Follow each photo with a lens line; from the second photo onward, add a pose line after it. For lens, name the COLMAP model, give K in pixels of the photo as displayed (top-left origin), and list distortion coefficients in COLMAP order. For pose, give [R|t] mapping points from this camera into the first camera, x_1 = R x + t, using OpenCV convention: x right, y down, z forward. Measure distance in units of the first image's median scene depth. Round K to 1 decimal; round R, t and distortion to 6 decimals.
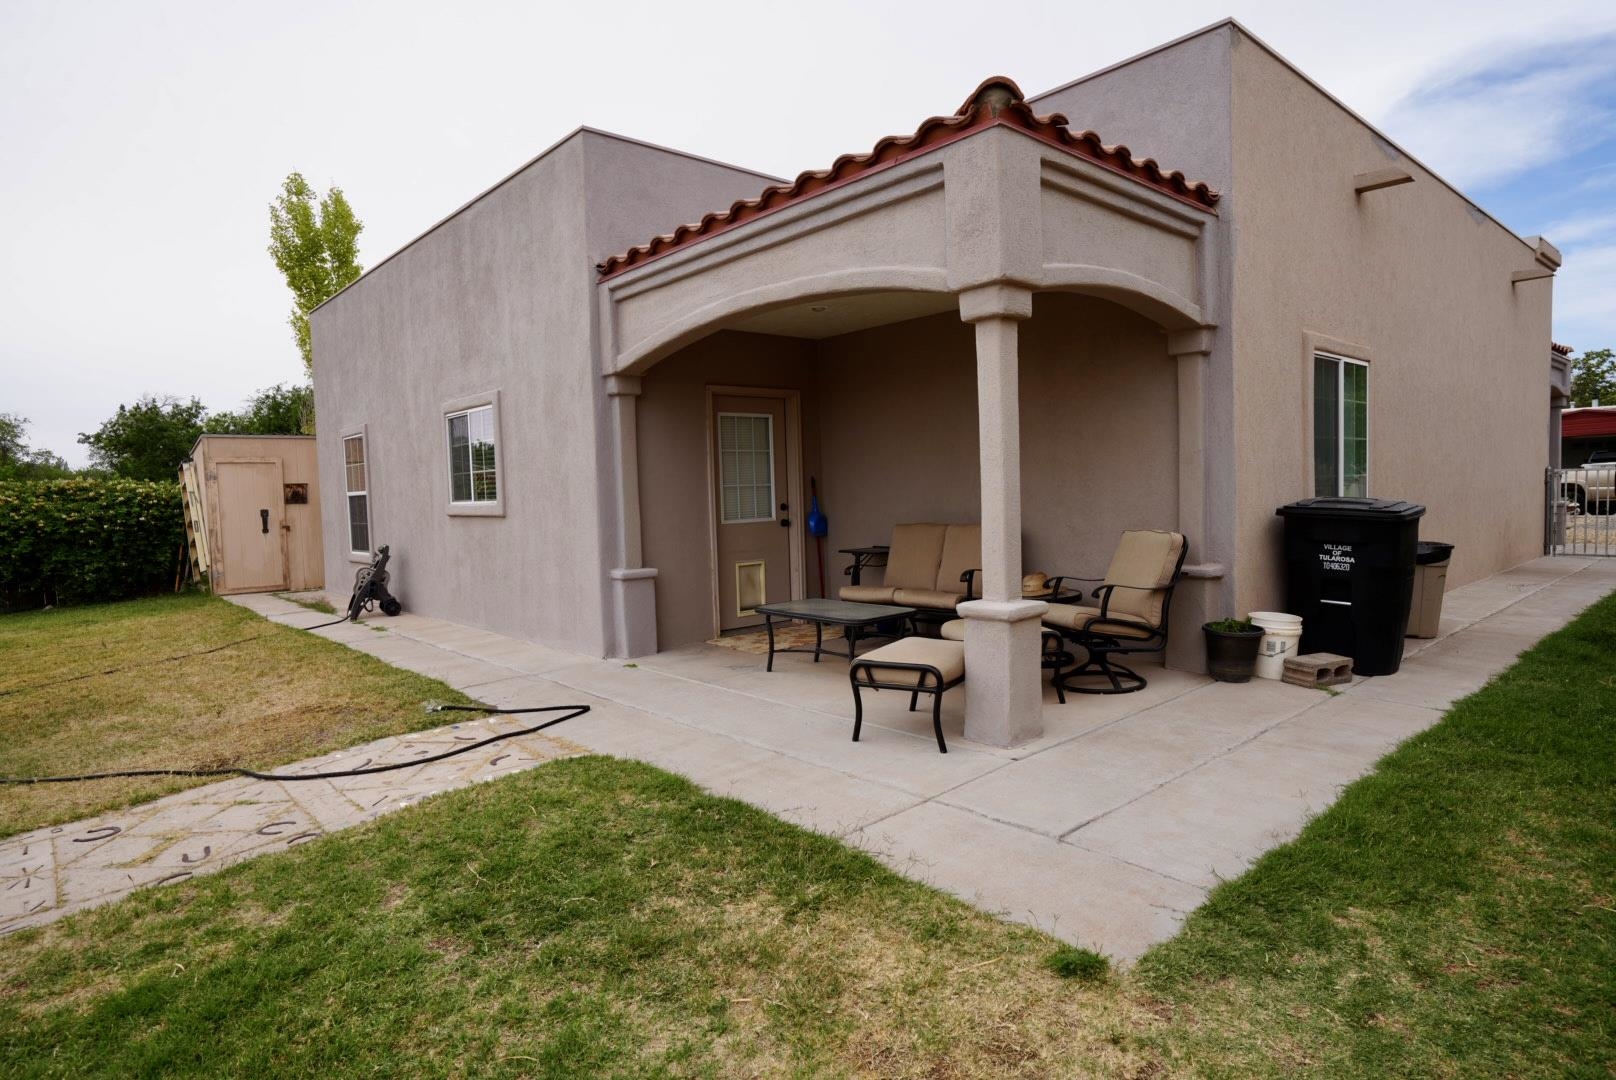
lens RADIAL K [[901.9, 0, 812.5], [0, 901.9, 534.8], [0, 0, 1]] dist [-0.025792, 0.002078]
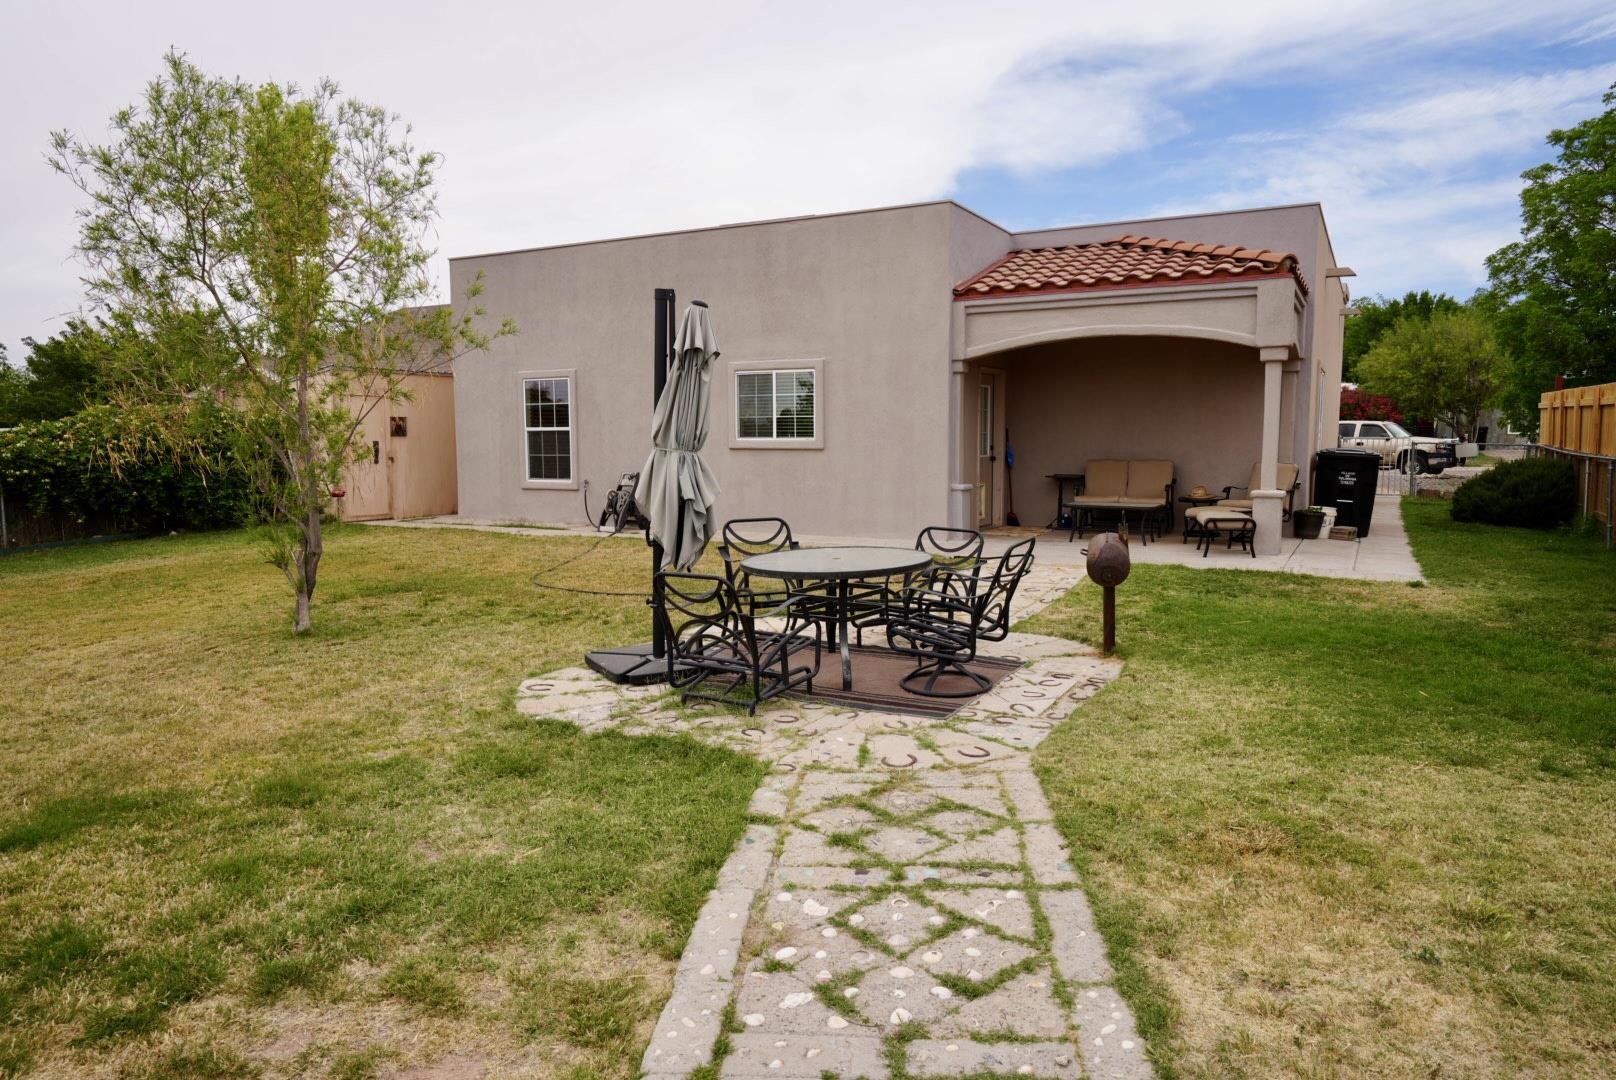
lens RADIAL K [[1050.5, 0, 808.8], [0, 1050.5, 539.4], [0, 0, 1]] dist [-0.014941, -0.000324]
pose [[0.941220, -0.004529, 0.337765, -0.989052], [-0.009400, 0.999172, 0.039592, 0.059683], [-0.337665, -0.040440, 0.940397, -0.590092]]
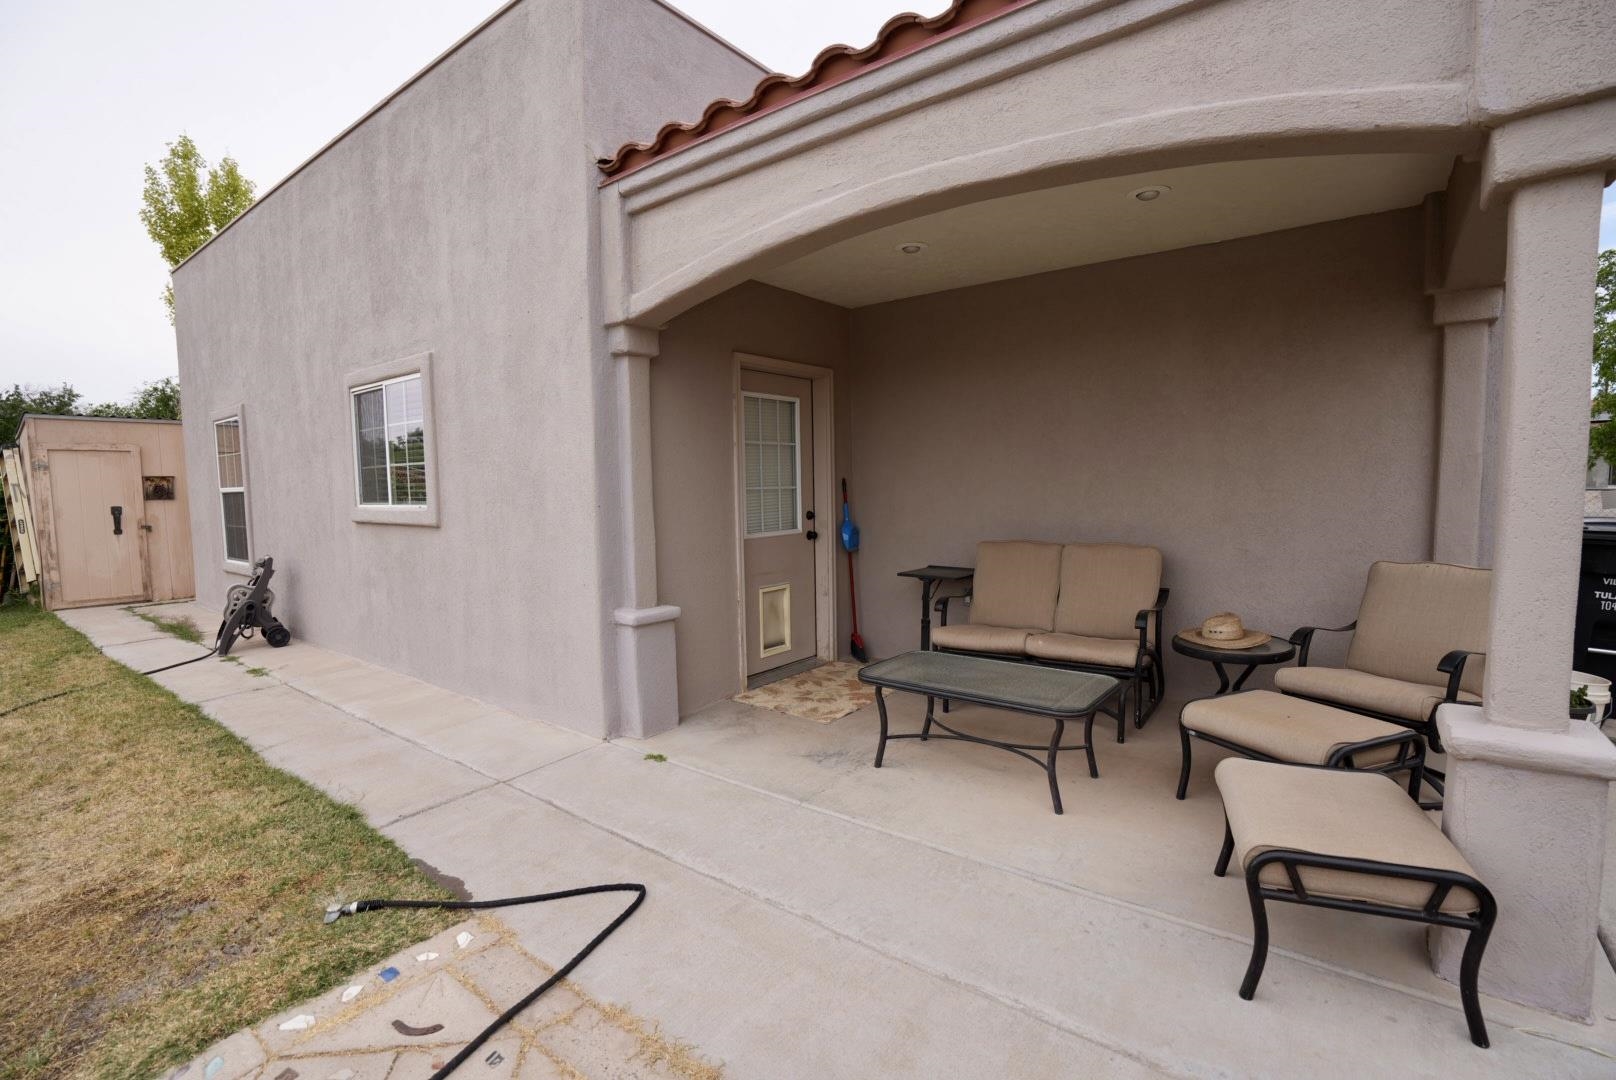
lens RADIAL K [[735.7, 0, 810.6], [0, 735.7, 536.4], [0, 0, 1]] dist [-0.043607, 0.010025]
pose [[0.983054, 0.001269, 0.183313, -0.165113], [-0.004419, 0.999850, 0.016774, -0.025330], [-0.183264, -0.017300, 0.982912, 0.389784]]
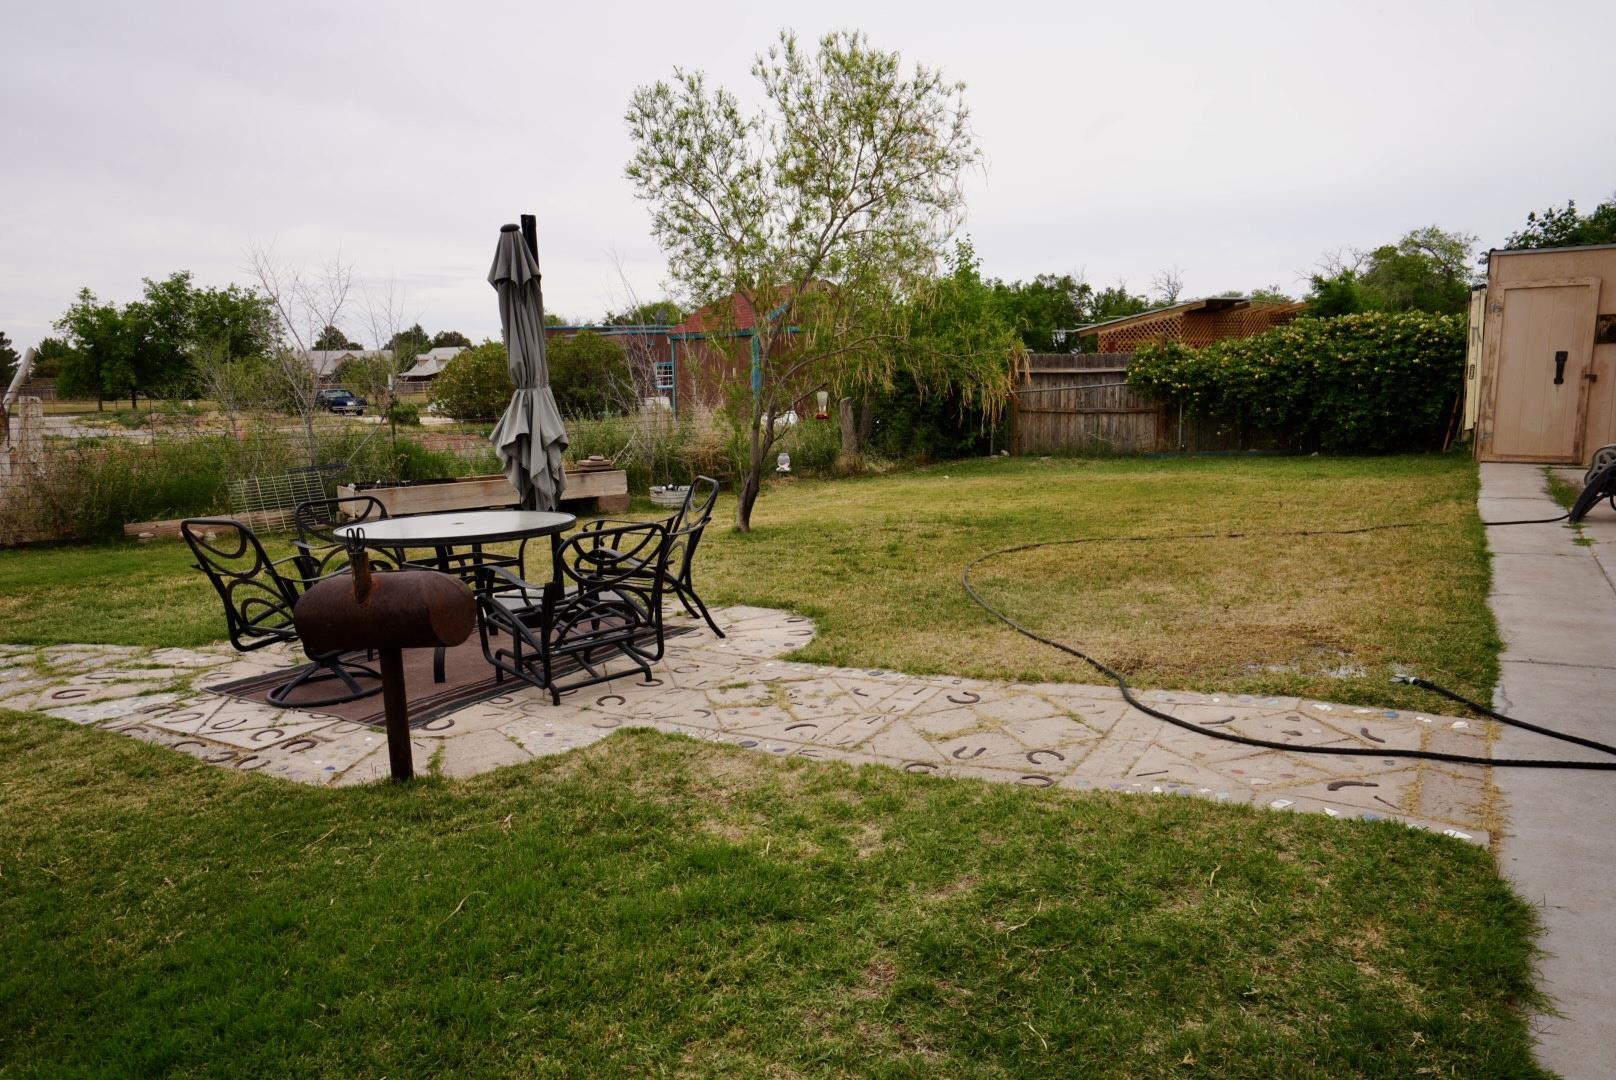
lens RADIAL K [[1083.8, 0, 811.1], [0, 1083.8, 556.0], [0, 0, 1]] dist [0.005940, 0.016405]
pose [[0.294528, 0.193050, -0.935941, 0.136000], [-0.033855, 0.980876, 0.191664, -0.025656], [0.955043, -0.024764, 0.295432, 0.248498]]
